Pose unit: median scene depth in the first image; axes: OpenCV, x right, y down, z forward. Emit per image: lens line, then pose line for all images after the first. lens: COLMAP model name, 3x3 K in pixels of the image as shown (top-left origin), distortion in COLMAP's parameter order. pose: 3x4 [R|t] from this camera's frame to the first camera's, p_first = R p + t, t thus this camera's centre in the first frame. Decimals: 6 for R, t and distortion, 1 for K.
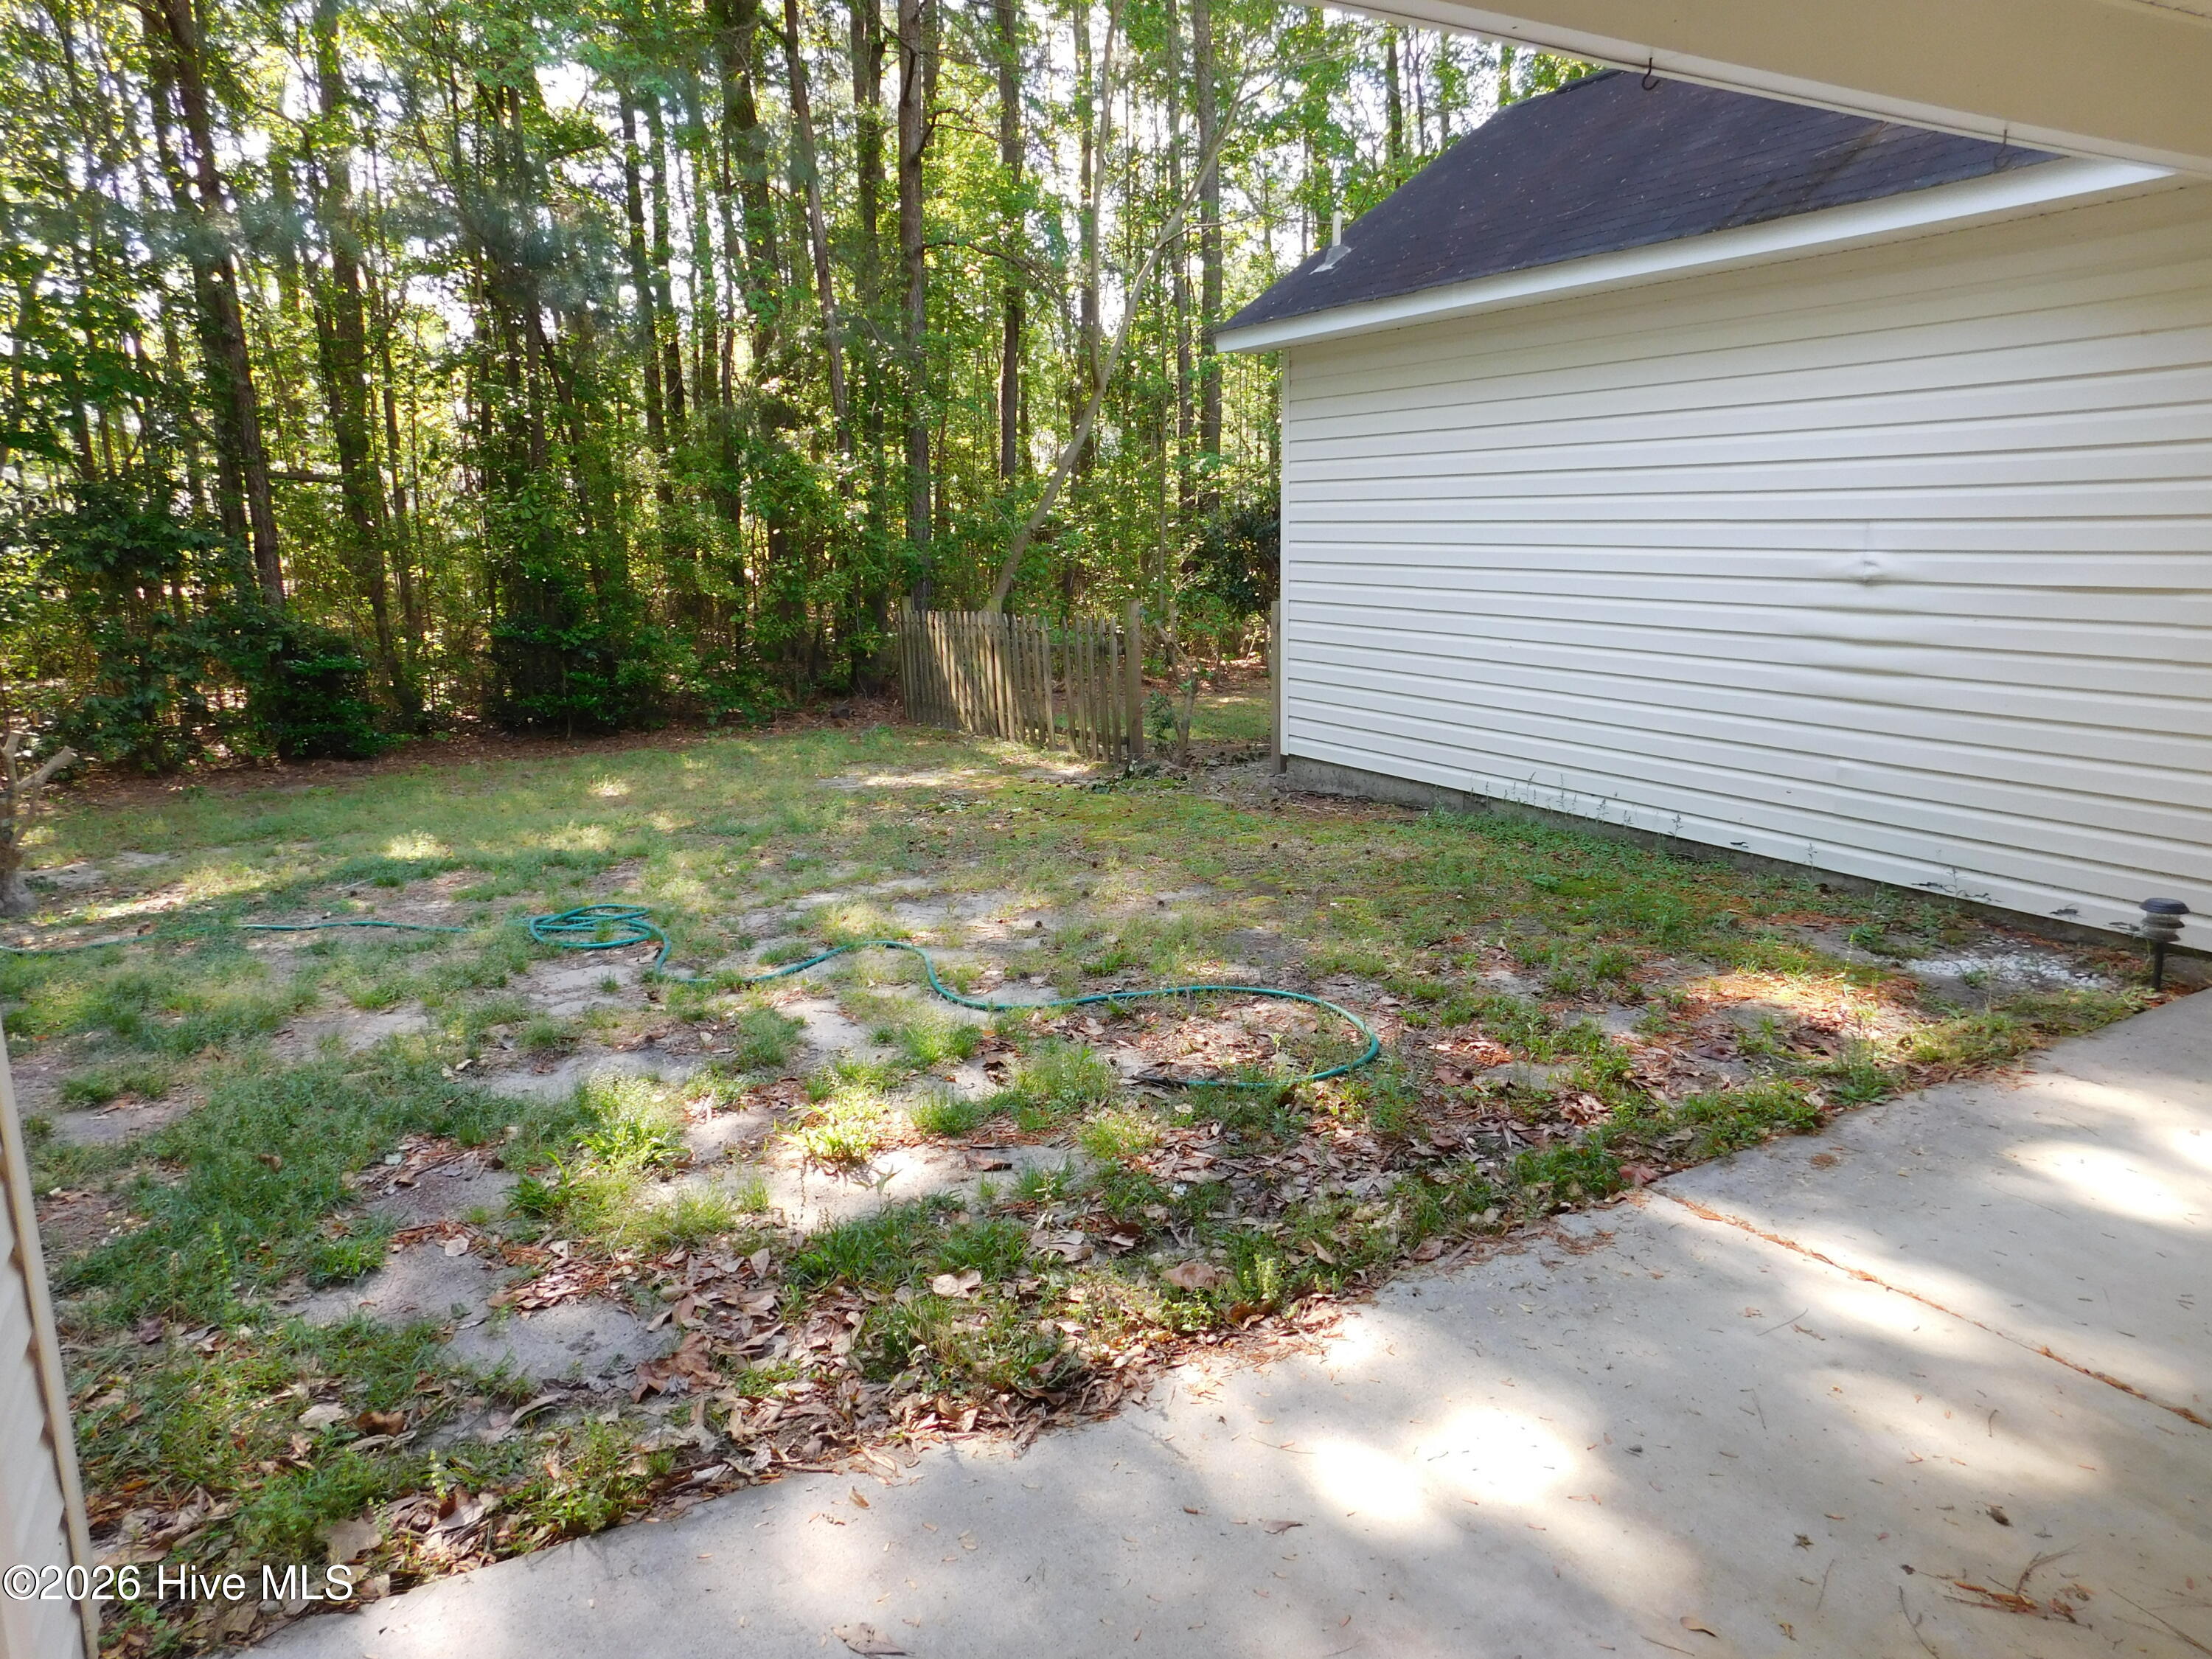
lens RADIAL K [[1476.8, 0, 1116.2], [0, 1476.8, 826.8], [0, 0, 1]] dist [-0.065926, 0.062656]
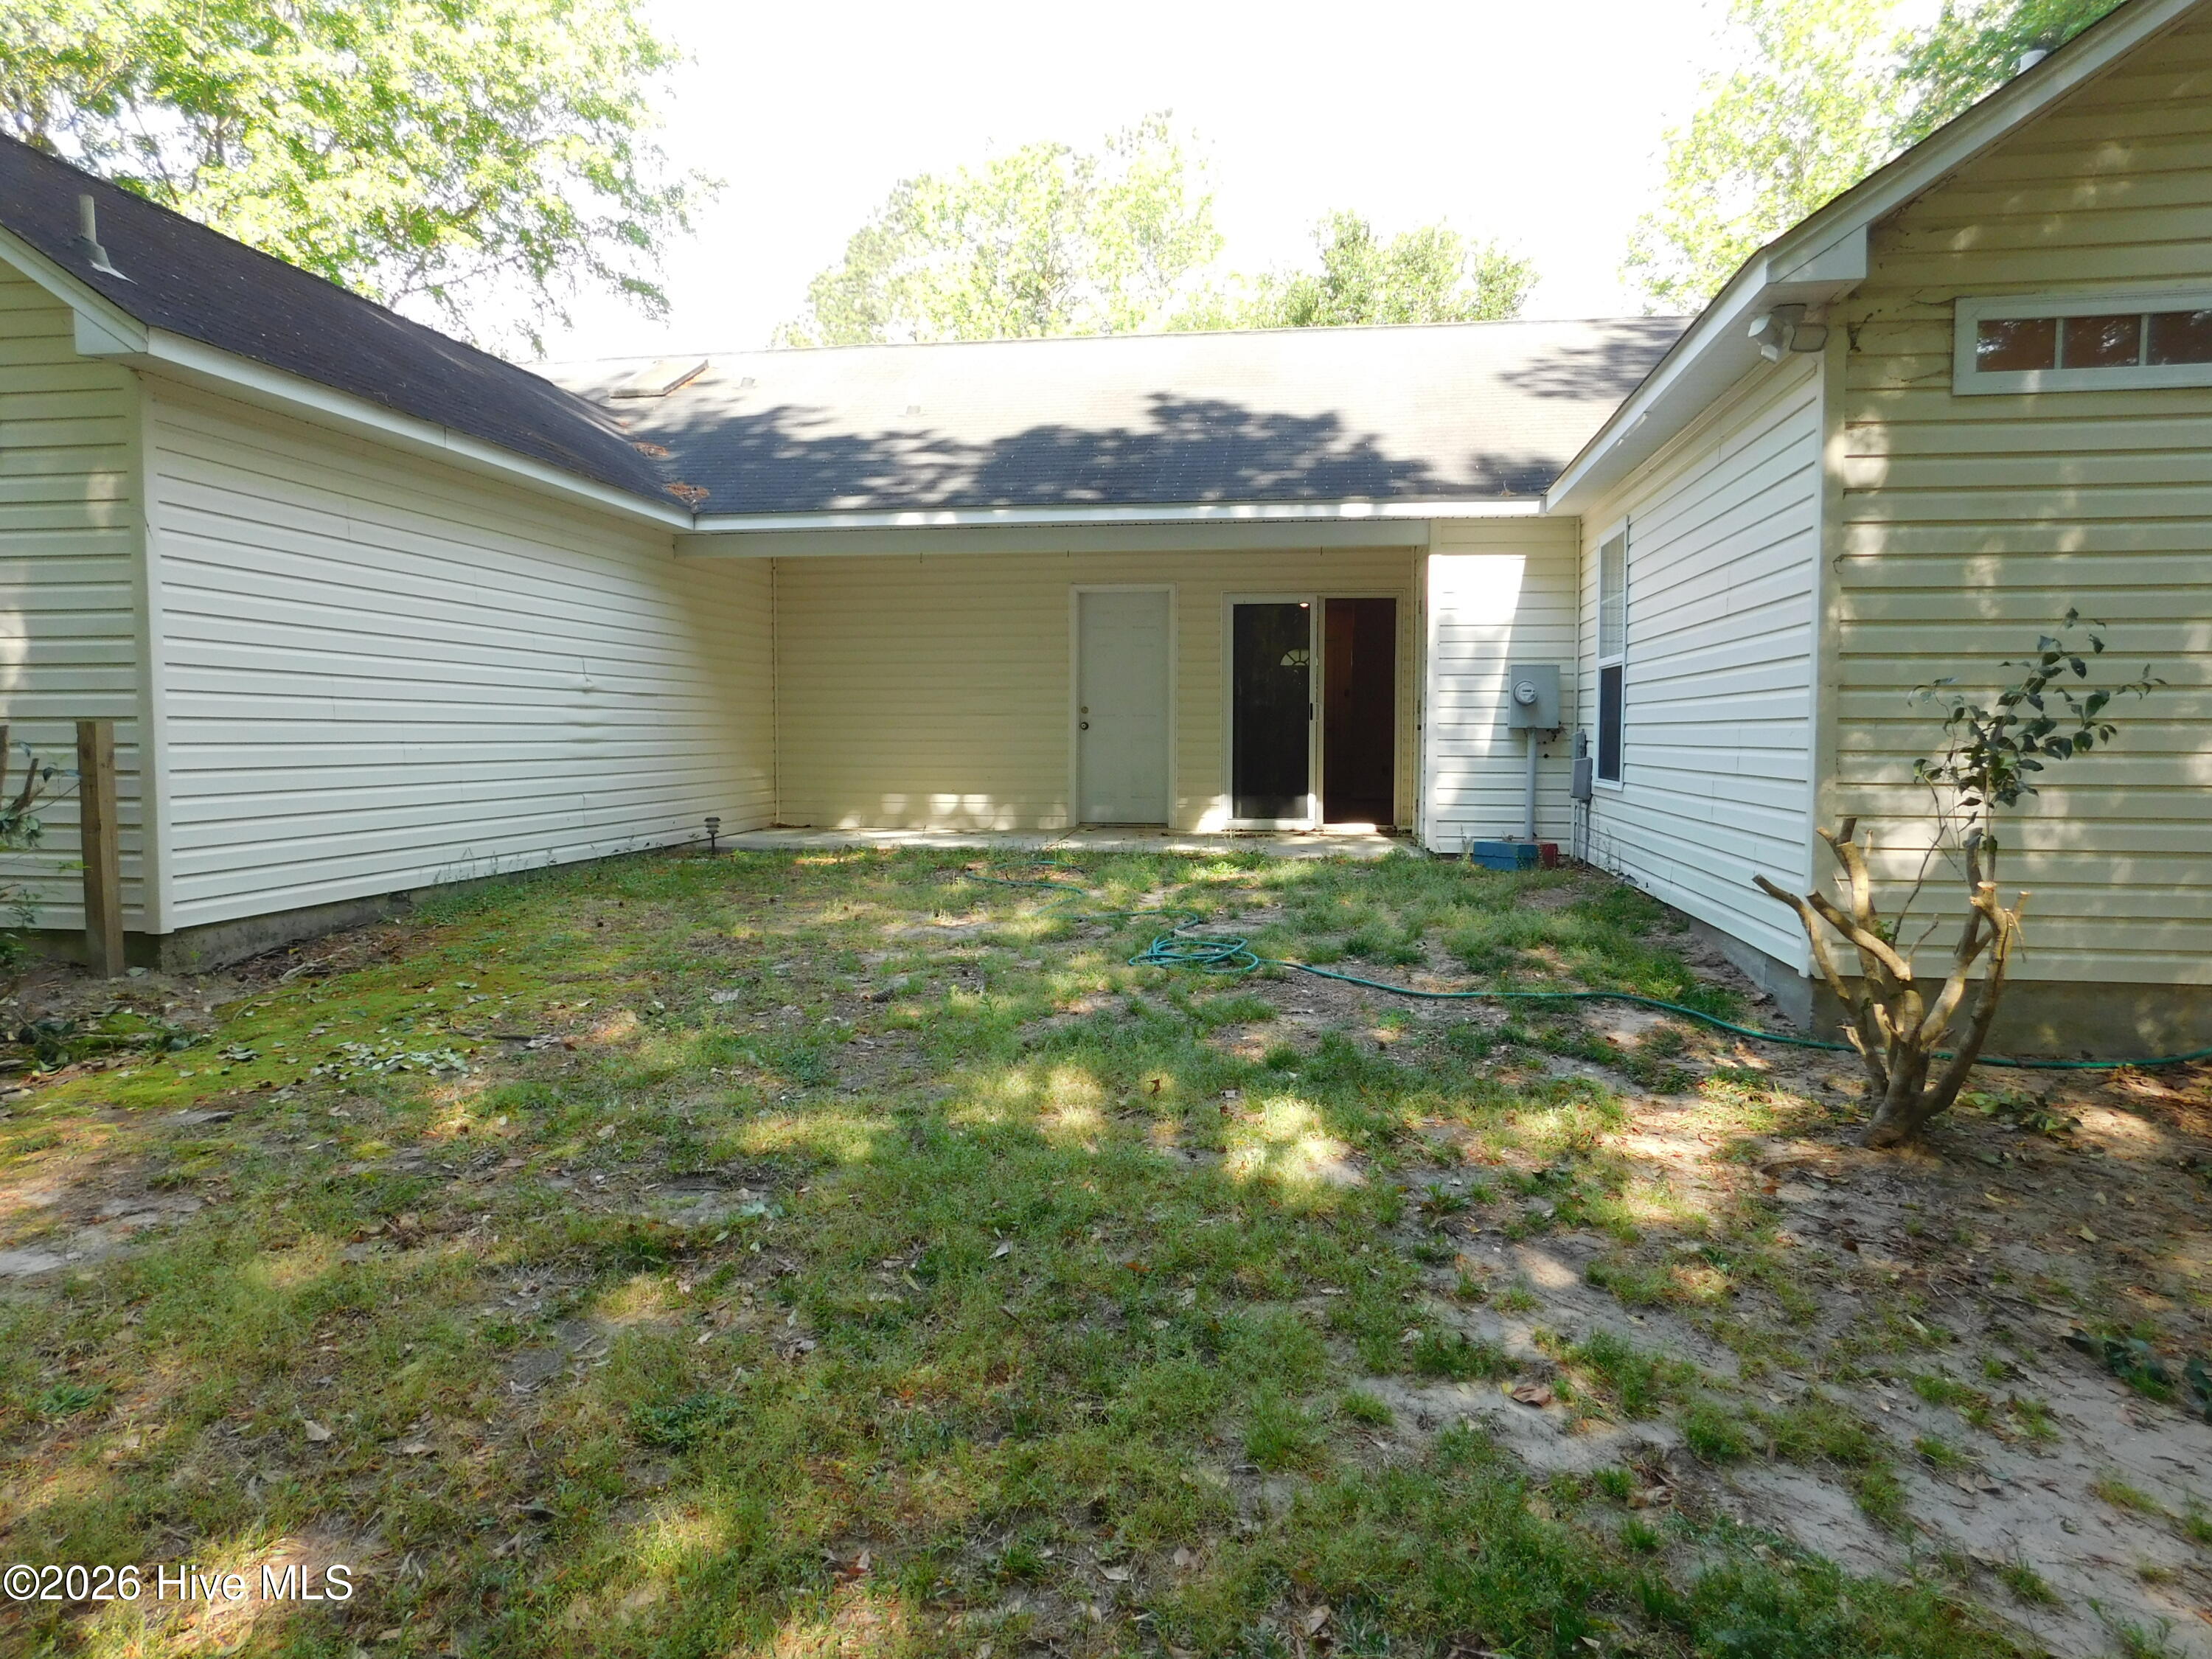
lens RADIAL K [[1476.8, 0, 1116.2], [0, 1476.8, 826.8], [0, 0, 1]] dist [-0.065926, 0.062656]
pose [[-0.780231, -0.025959, 0.624953, -1.095696], [0.136210, 0.968109, 0.210266, -0.294355], [-0.610481, 0.249180, -0.751813, 1.980545]]
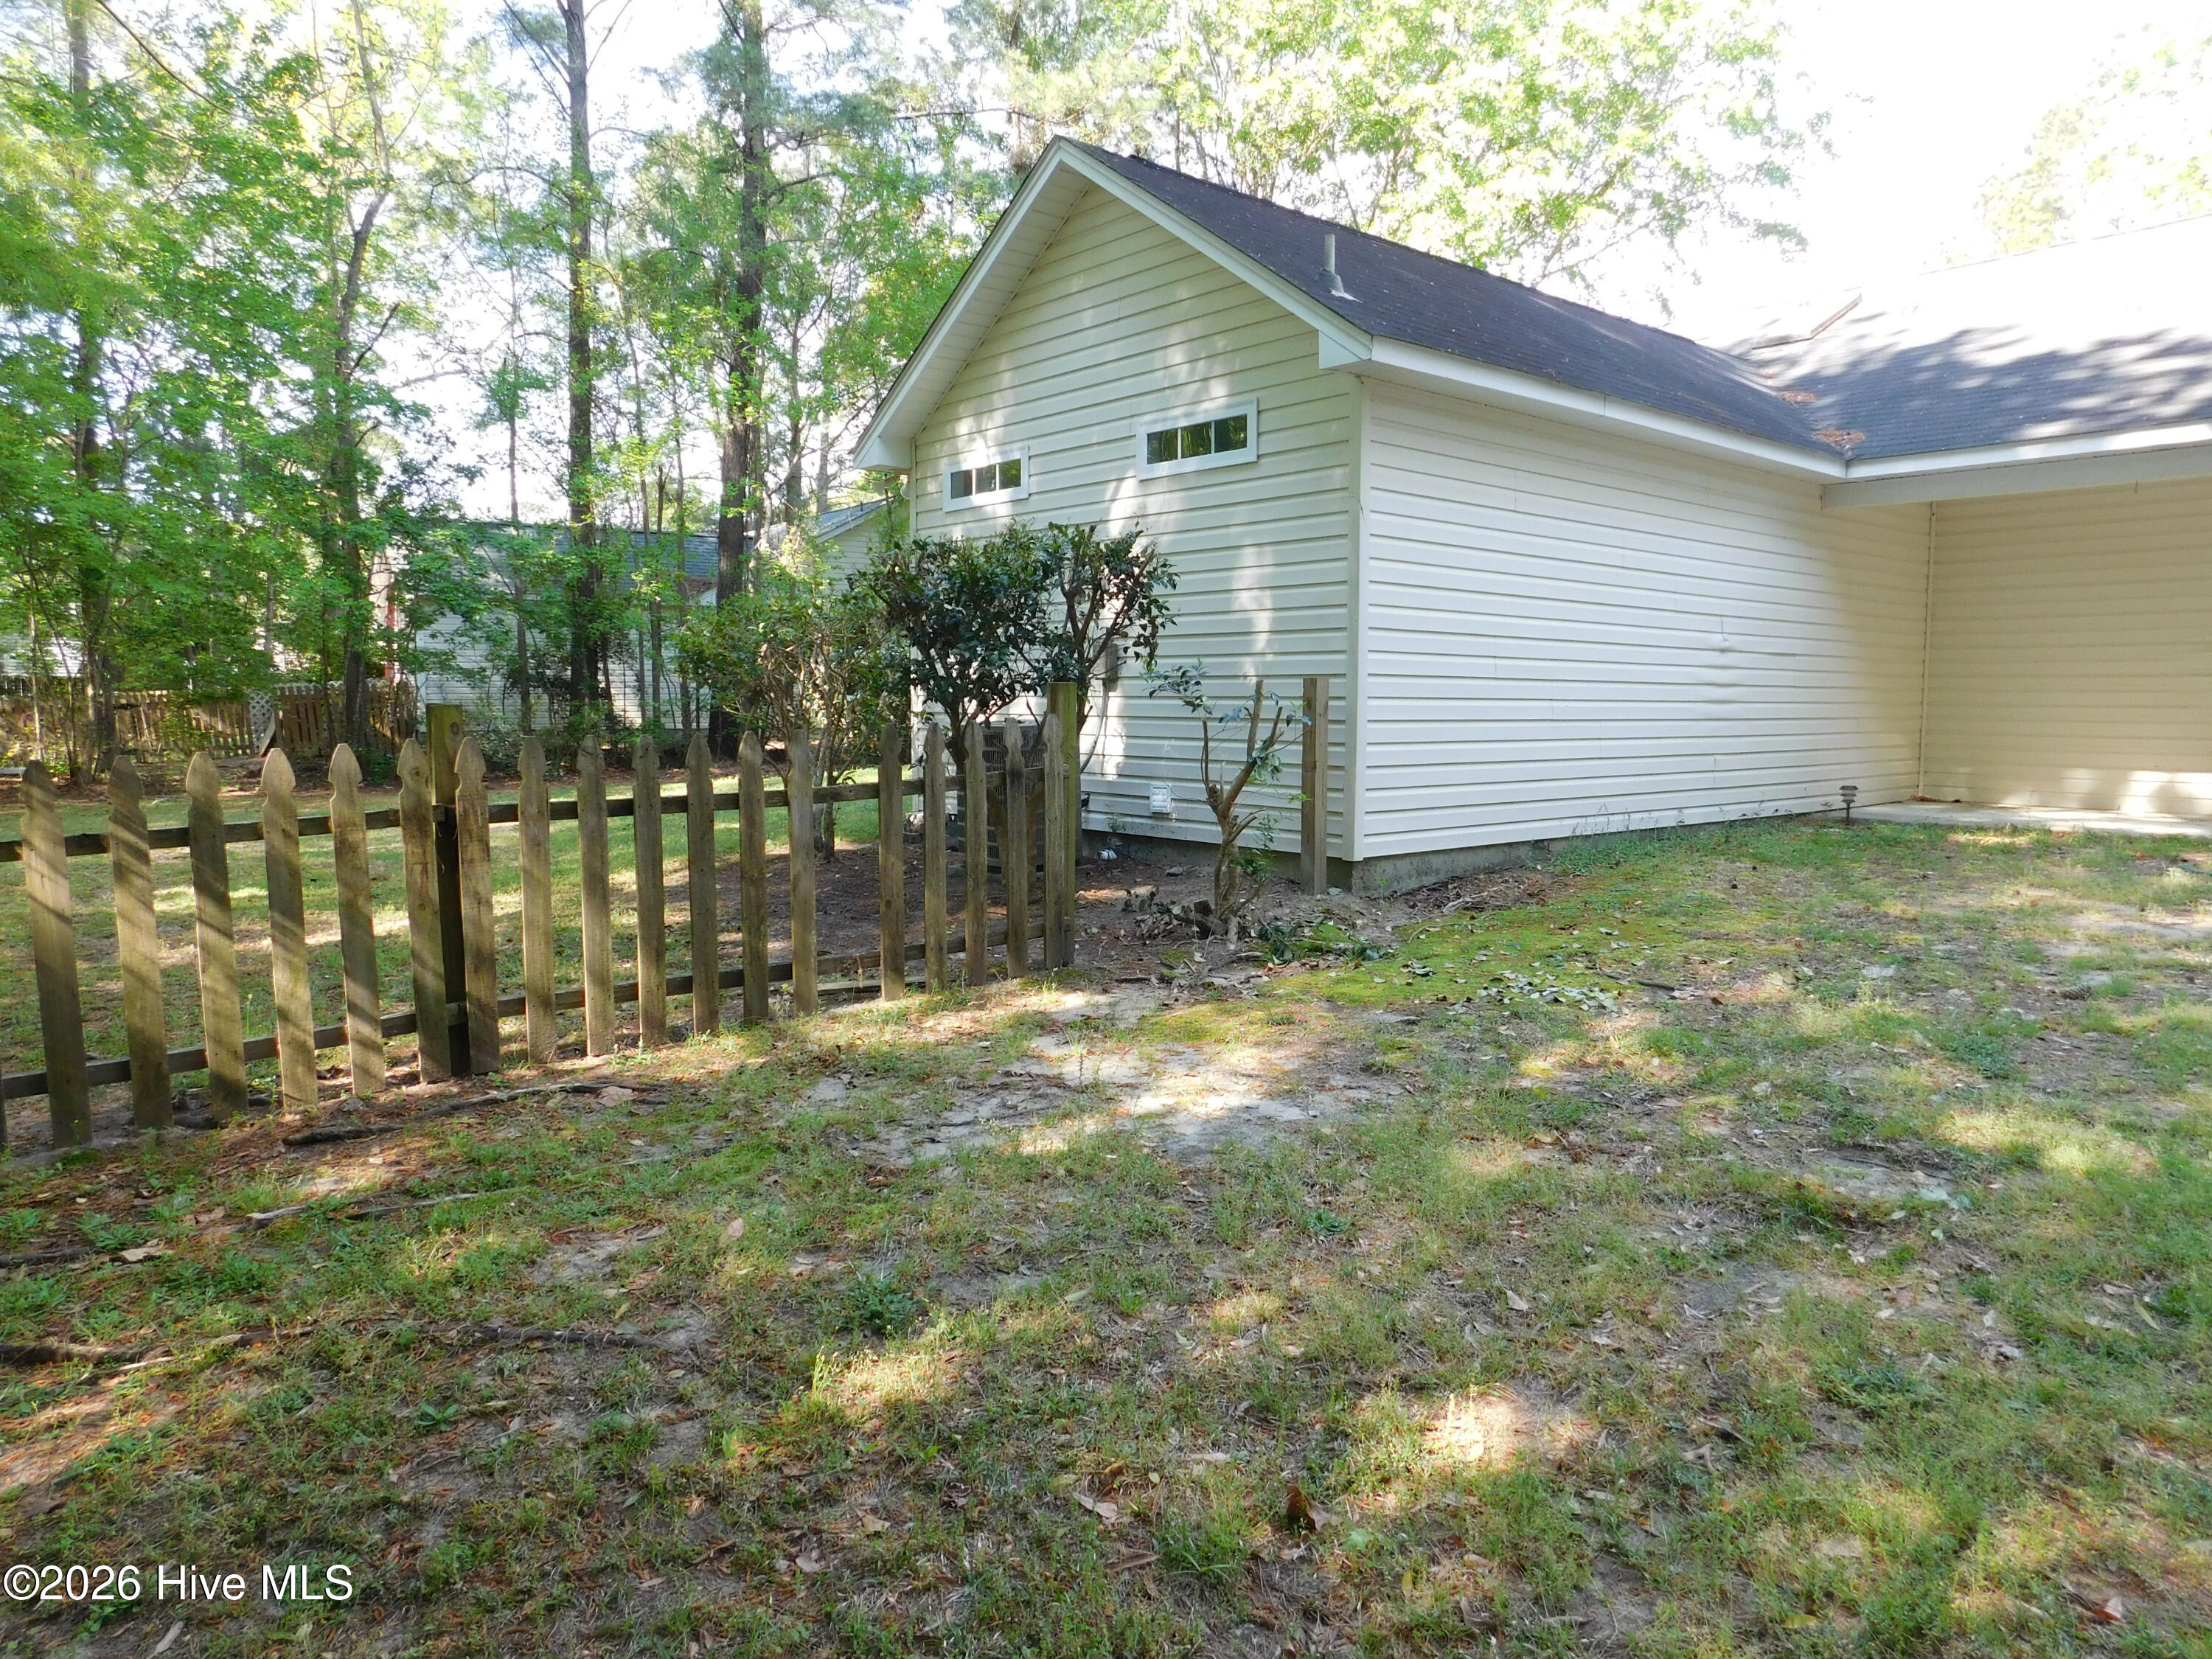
lens RADIAL K [[1487.2, 0, 1117.1], [0, 1487.2, 828.8], [0, 0, 1]] dist [-0.060974, 0.069496]
pose [[-0.182415, -0.072692, 0.980531, -1.088514], [0.195780, 0.974607, 0.108676, -0.293851], [-0.963532, 0.211793, -0.163552, 2.026143]]
